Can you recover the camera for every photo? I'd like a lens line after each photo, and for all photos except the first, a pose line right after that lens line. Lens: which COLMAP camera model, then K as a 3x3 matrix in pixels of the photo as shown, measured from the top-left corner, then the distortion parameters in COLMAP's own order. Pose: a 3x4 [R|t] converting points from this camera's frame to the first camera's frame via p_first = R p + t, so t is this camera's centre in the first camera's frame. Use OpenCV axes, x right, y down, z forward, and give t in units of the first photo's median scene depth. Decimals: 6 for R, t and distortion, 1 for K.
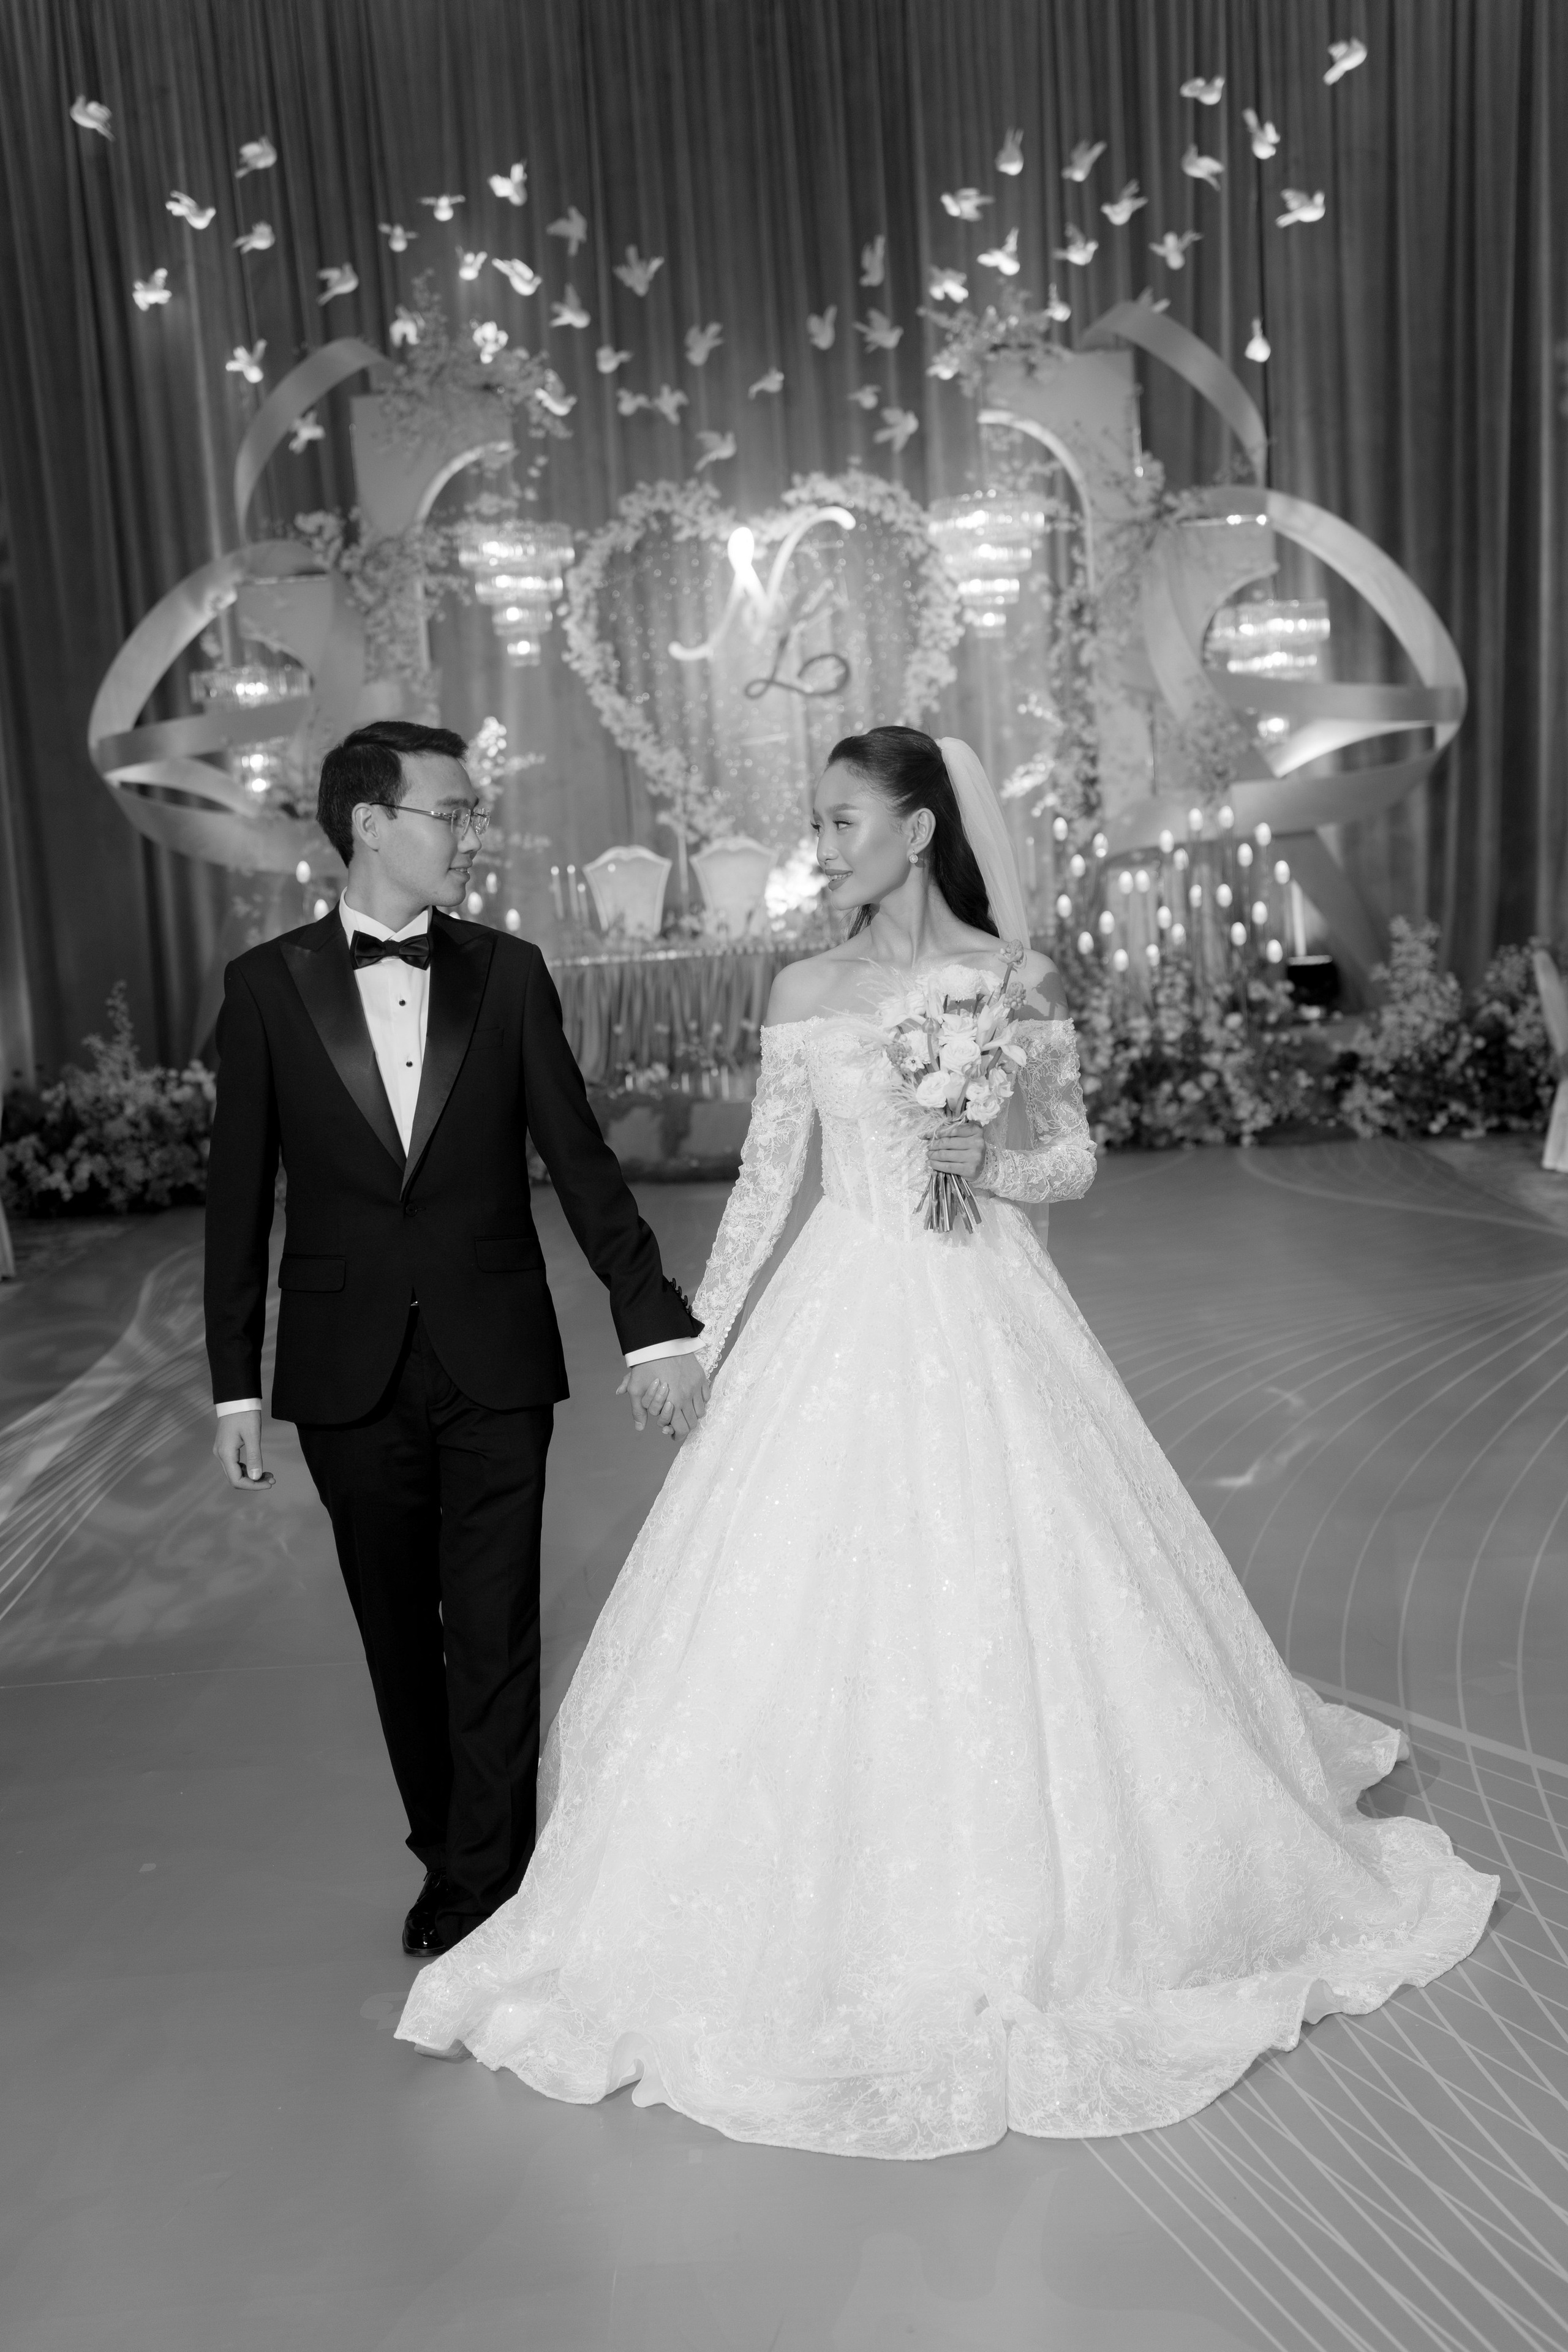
lens RADIAL K [[2994.1, 0, 816.5], [0, 2994.1, 1176.0], [0, 0, 1]] dist [0.222688, 0.004098]
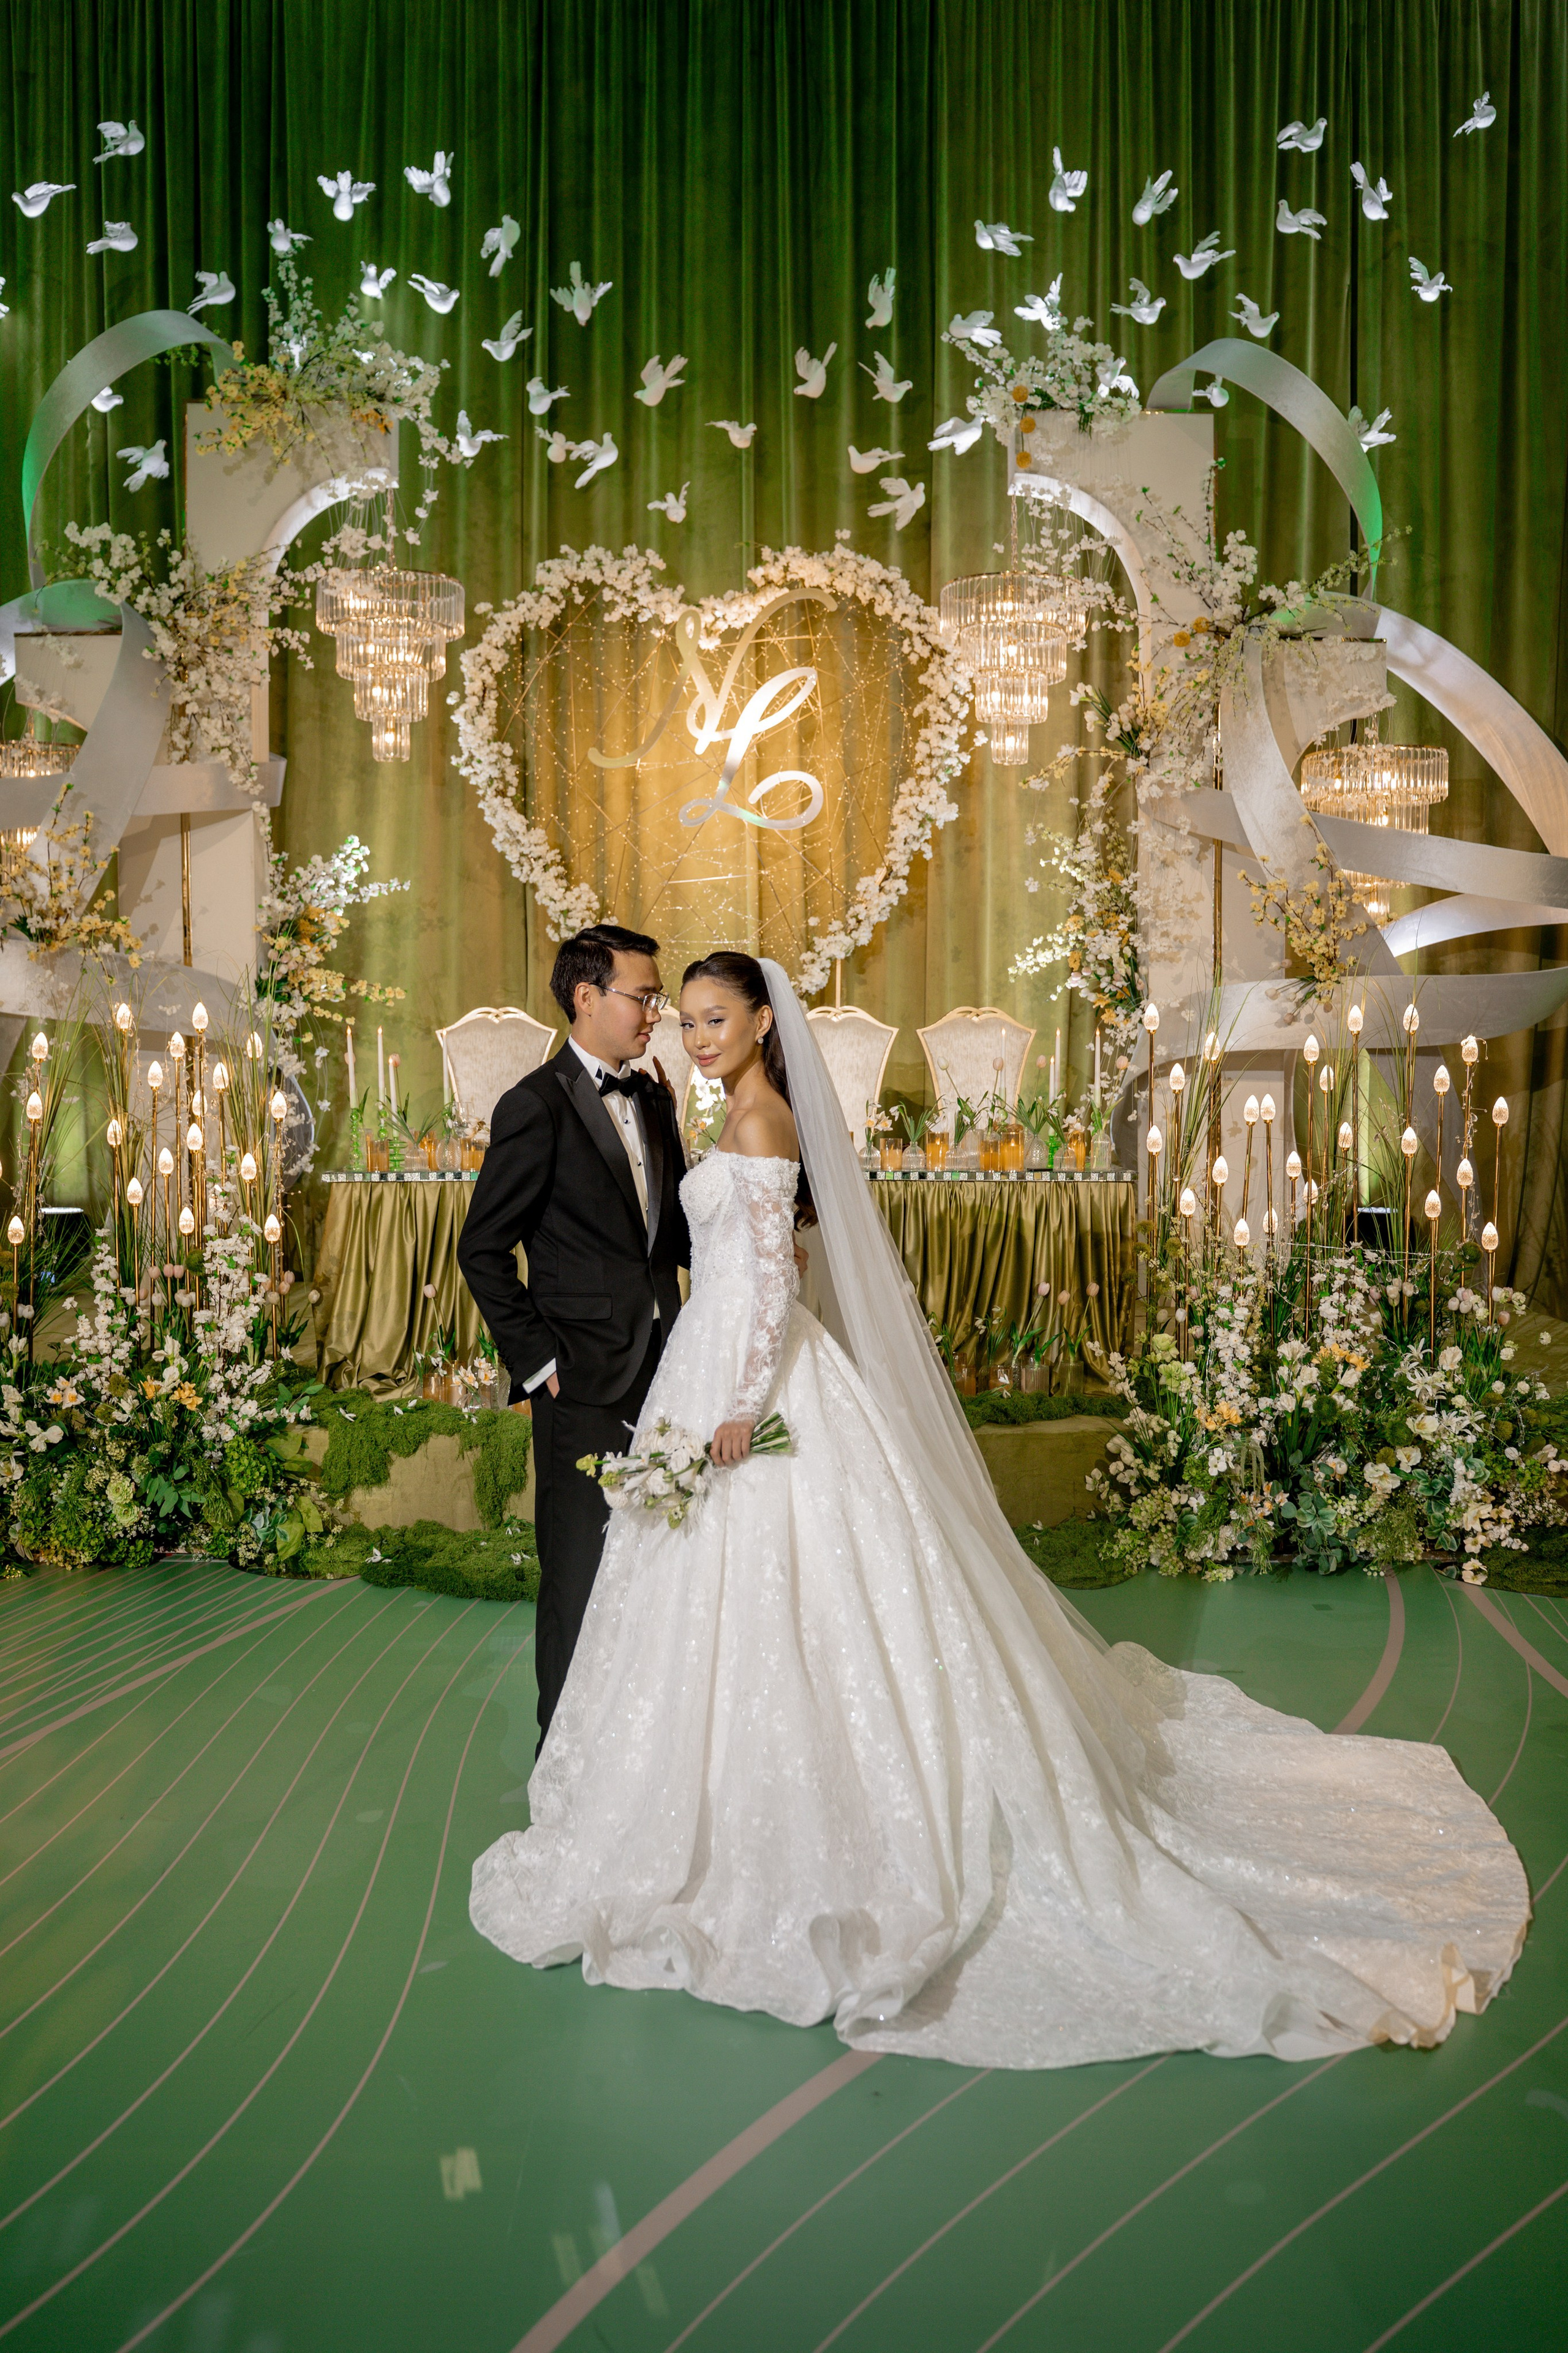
lens RADIAL K [[1957.5, 0, 784.0], [0, 1957.5, 1176.5], [0, 0, 1]] dist [-0.083775, -0.000572]
pose [[0.997828, 0.062826, 0.019795, -0.001955], [-0.062077, 0.997407, -0.036420, -0.053828], [-0.022032, 0.035112, 0.999140, 0.512693]]
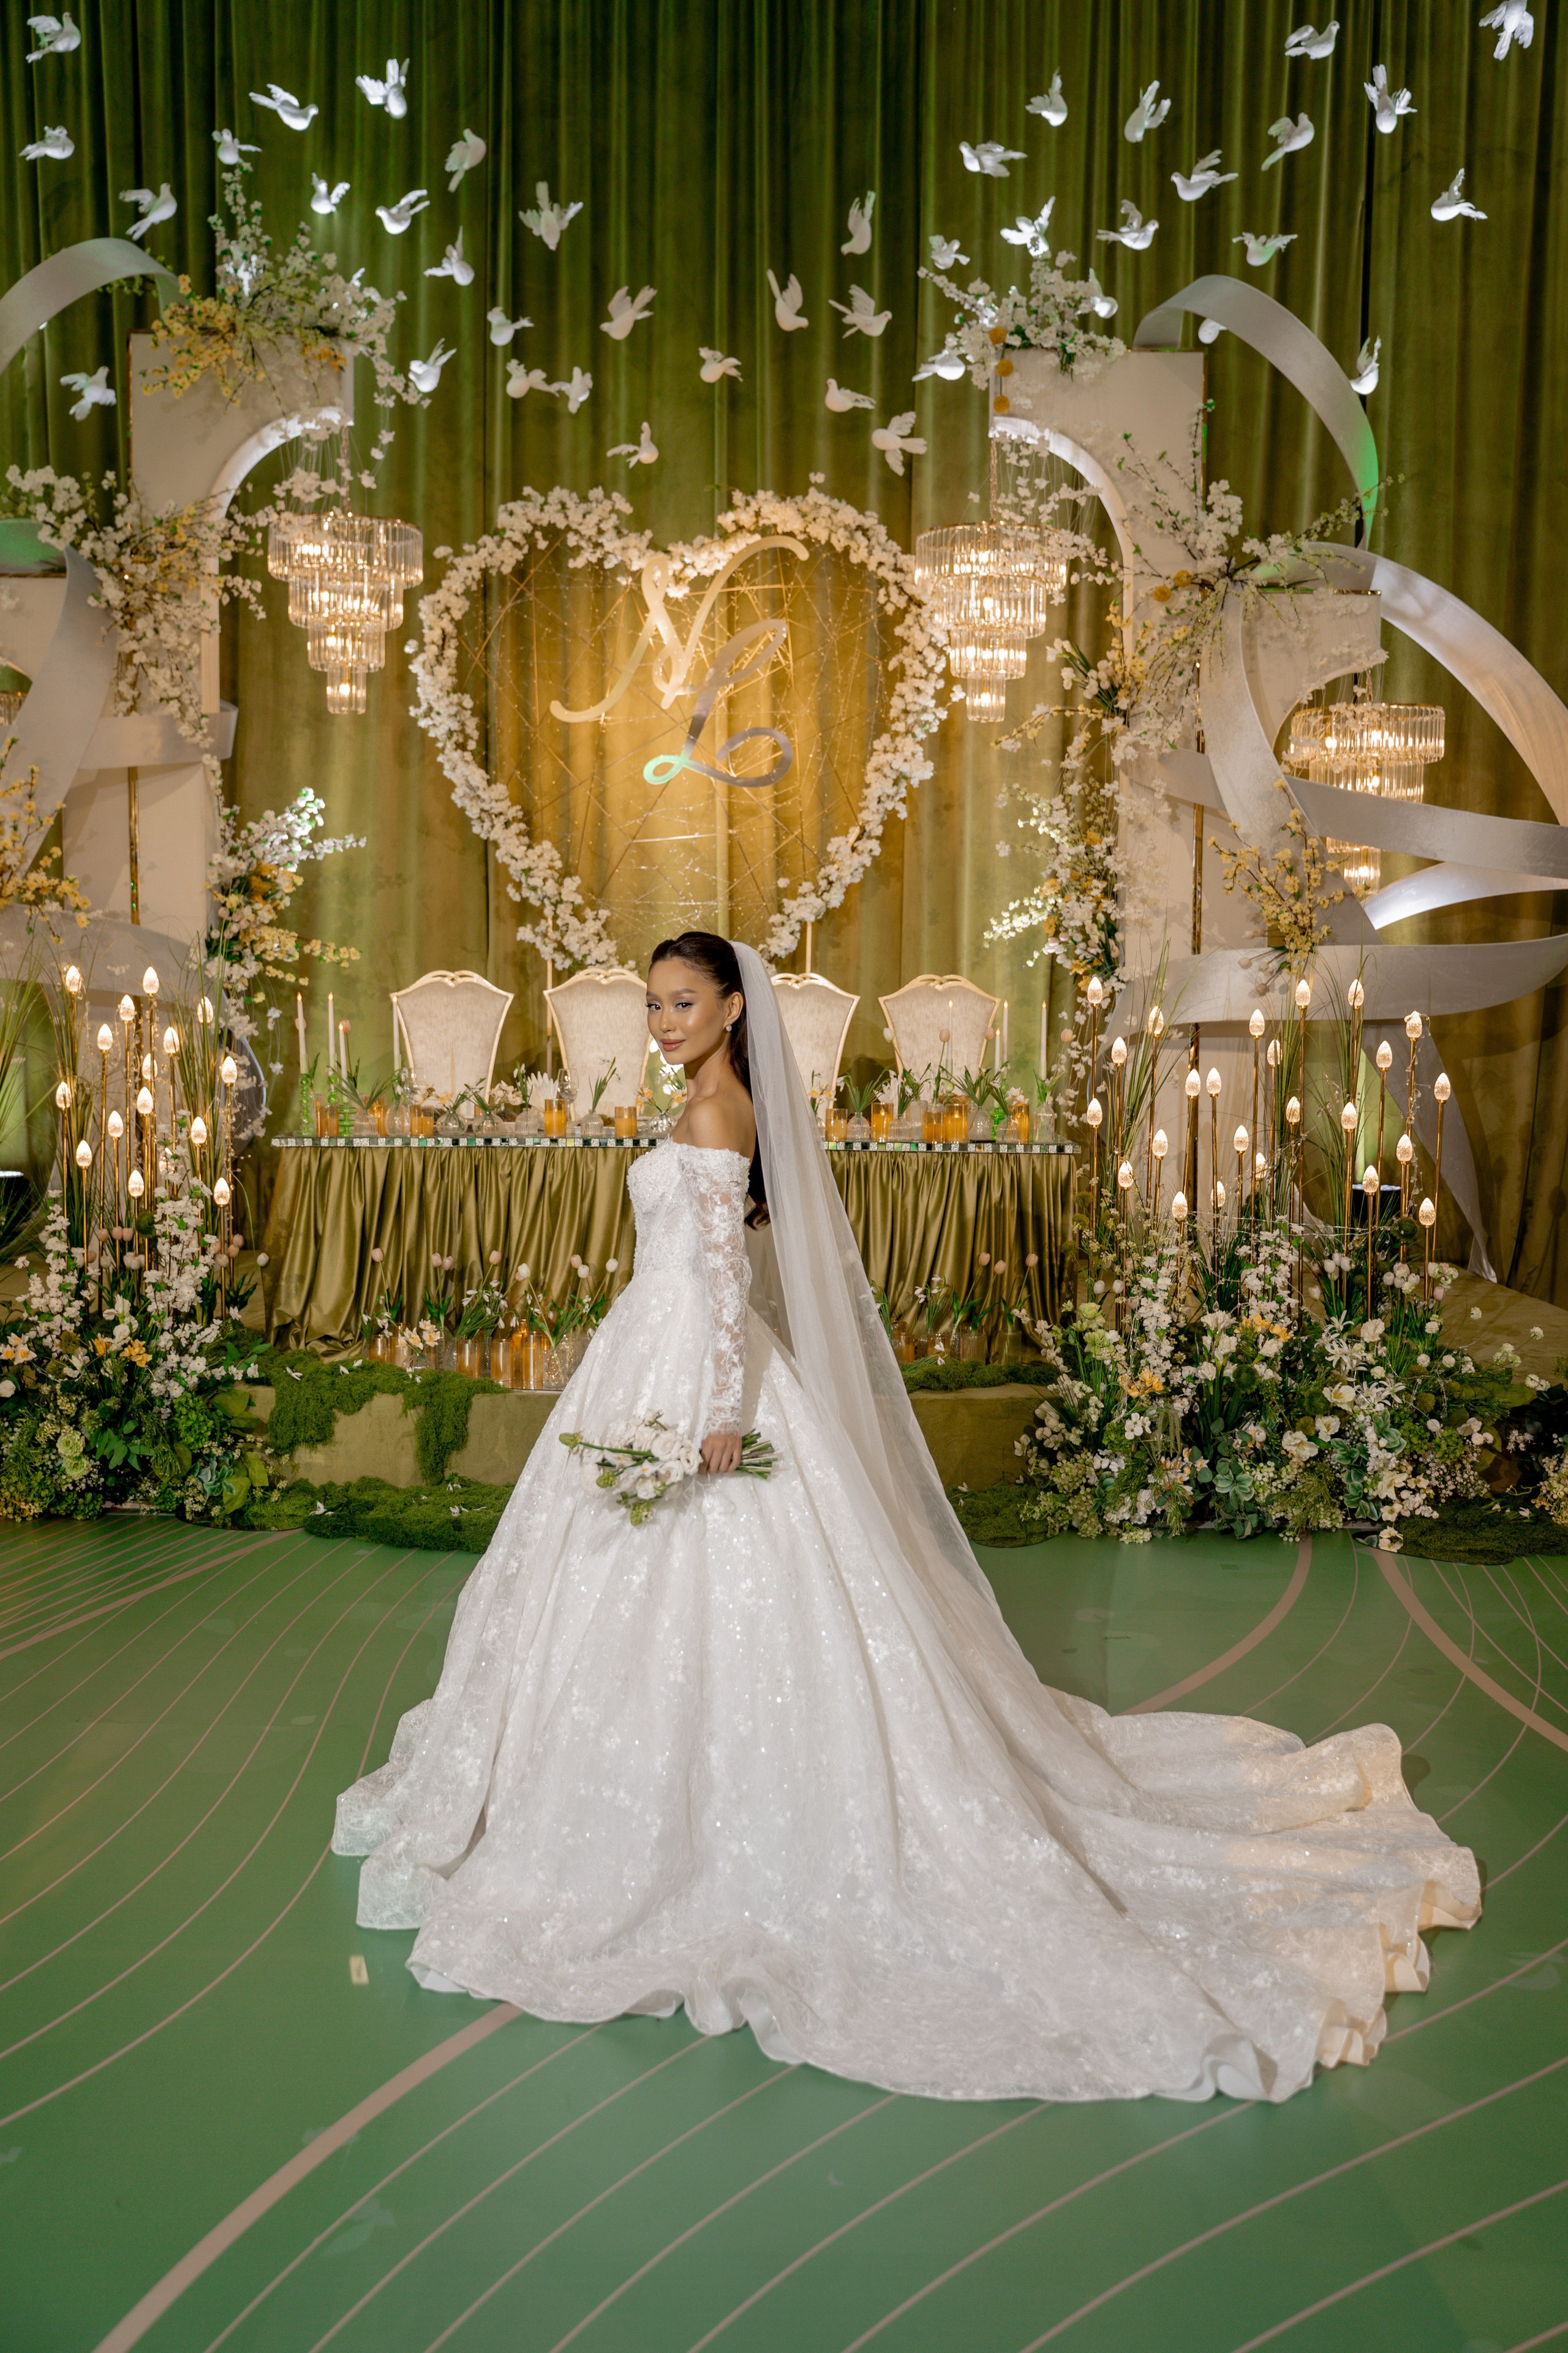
lens RADIAL K [[2248.4, 0, 784.0], [0, 2248.4, 1176.5], [0, 0, 1]] dist [-0.007124, -0.003685]
pose [[0.997329, 0.072501, 0.008826, 0.012031], [-0.072290, 0.997135, -0.022275, -0.052629], [-0.010415, 0.021577, 0.999713, 0.454289]]
